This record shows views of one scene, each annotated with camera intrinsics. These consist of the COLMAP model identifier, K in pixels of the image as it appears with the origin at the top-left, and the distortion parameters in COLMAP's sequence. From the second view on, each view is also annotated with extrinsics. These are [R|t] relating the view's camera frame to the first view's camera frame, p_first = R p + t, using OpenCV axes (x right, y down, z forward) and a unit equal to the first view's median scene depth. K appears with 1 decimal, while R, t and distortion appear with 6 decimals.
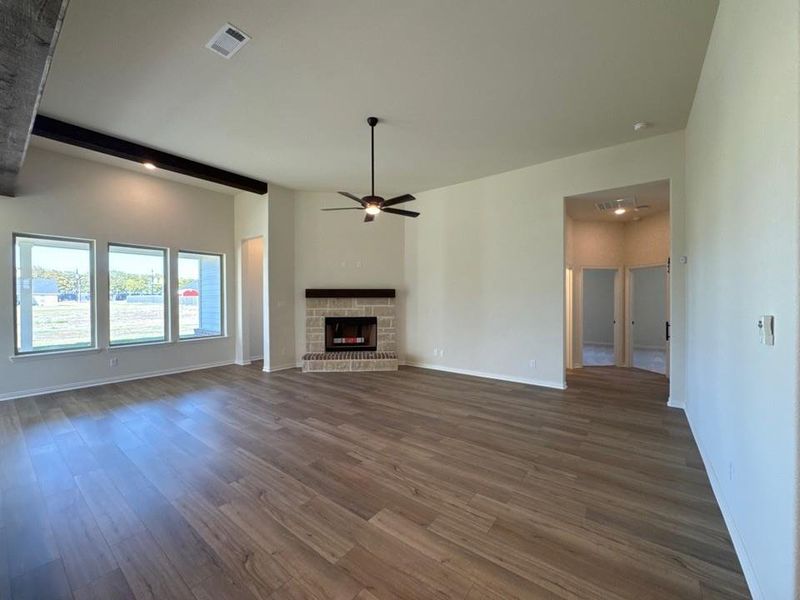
lens RADIAL K [[319.8, 0, 399.3], [0, 319.8, 299.8], [0, 0, 1]] dist [-0.000290, 0.000083]
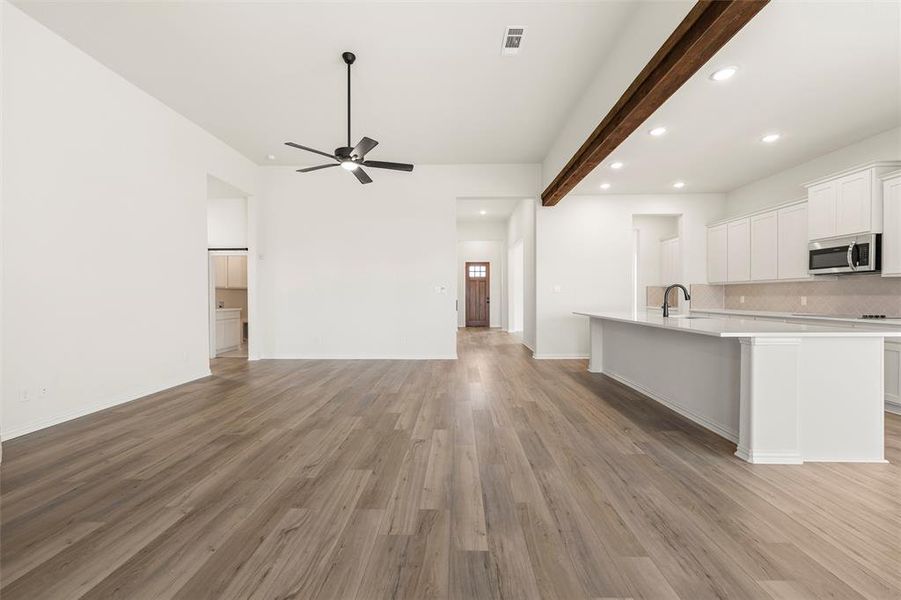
lens RADIAL K [[371.5, 0, 449.7], [0, 371.5, 296.8], [0, 0, 1]] dist [-0.001114, 0.000009]
pose [[-0.587865, 0.000436, 0.808959, -0.648892], [0.007453, 0.999960, 0.004878, 0.037599], [-0.808924, 0.008897, -0.587845, 0.866712]]
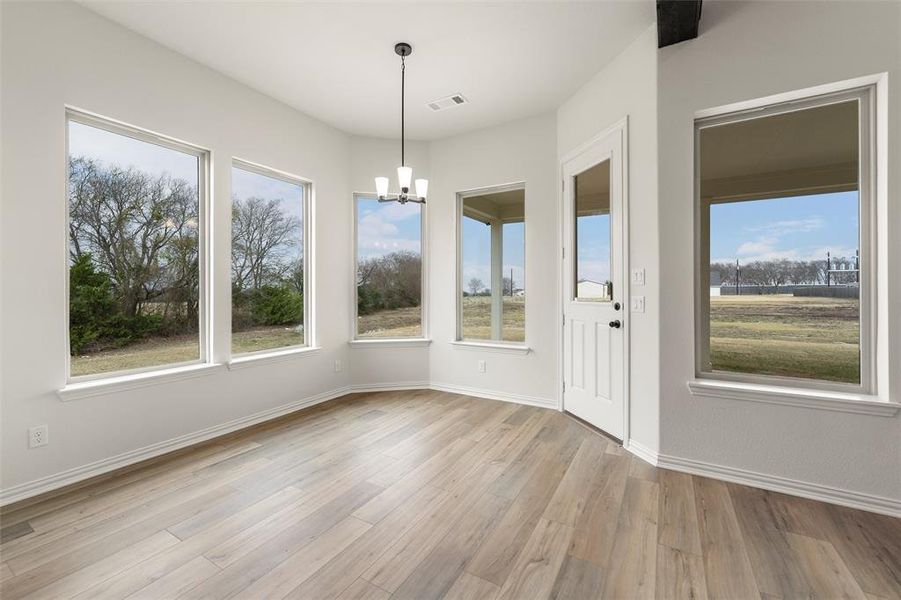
lens RADIAL K [[364.5, 0, 449.6], [0, 364.5, 293.8], [0, 0, 1]] dist [0.003203, 0.000216]
pose [[0.117356, 0.006666, -0.993068, -0.524846], [-0.007779, 0.999953, 0.005793, 0.035935], [0.993059, 0.007045, 0.117403, 0.425155]]
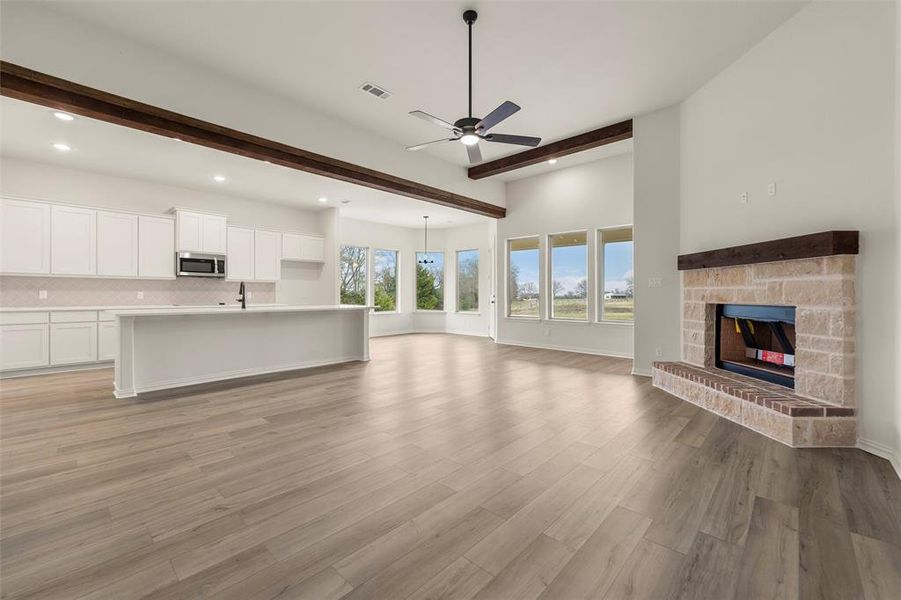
lens RADIAL K [[371.5, 0, 449.7], [0, 371.5, 296.8], [0, 0, 1]] dist [-0.001114, 0.000009]
pose [[-0.102274, 0.007511, -0.994728, 0.484891], [-0.008757, 0.999926, 0.008450, 0.044657], [0.994718, 0.009575, -0.102201, 0.665321]]
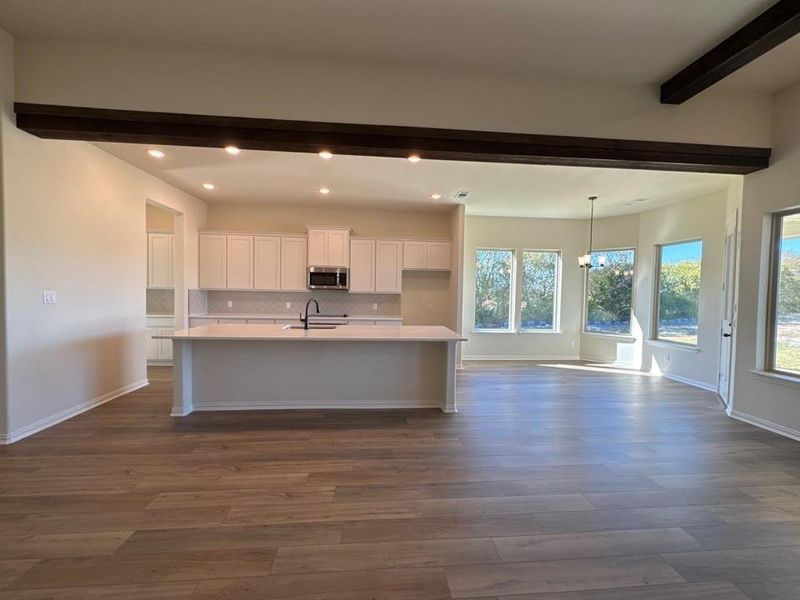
lens RADIAL K [[319.8, 0, 399.3], [0, 319.8, 299.8], [0, 0, 1]] dist [-0.000290, 0.000083]
pose [[-0.742902, 0.004873, -0.669382, -0.017450], [-0.023433, 0.999171, 0.033282, -0.003614], [0.668990, 0.040411, -0.742172, 0.718653]]
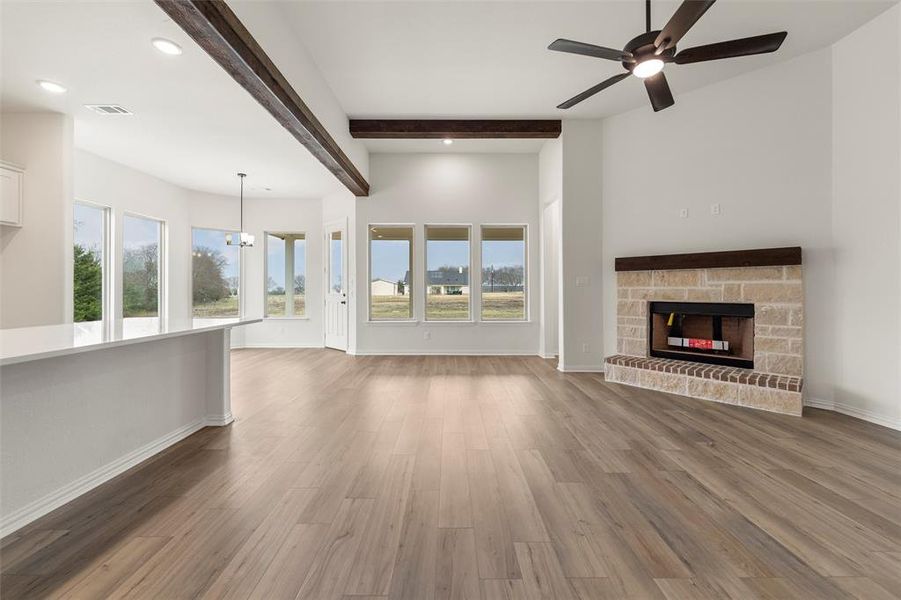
lens RADIAL K [[368.0, 0, 450.7], [0, 368.0, 289.6], [0, 0, 1]] dist [0.000393, -0.000129]
pose [[0.609820, -0.000478, -0.792539, 0.112813], [-0.005665, 0.999972, -0.004962, 0.039889], [0.792519, 0.007516, 0.609800, 0.268703]]
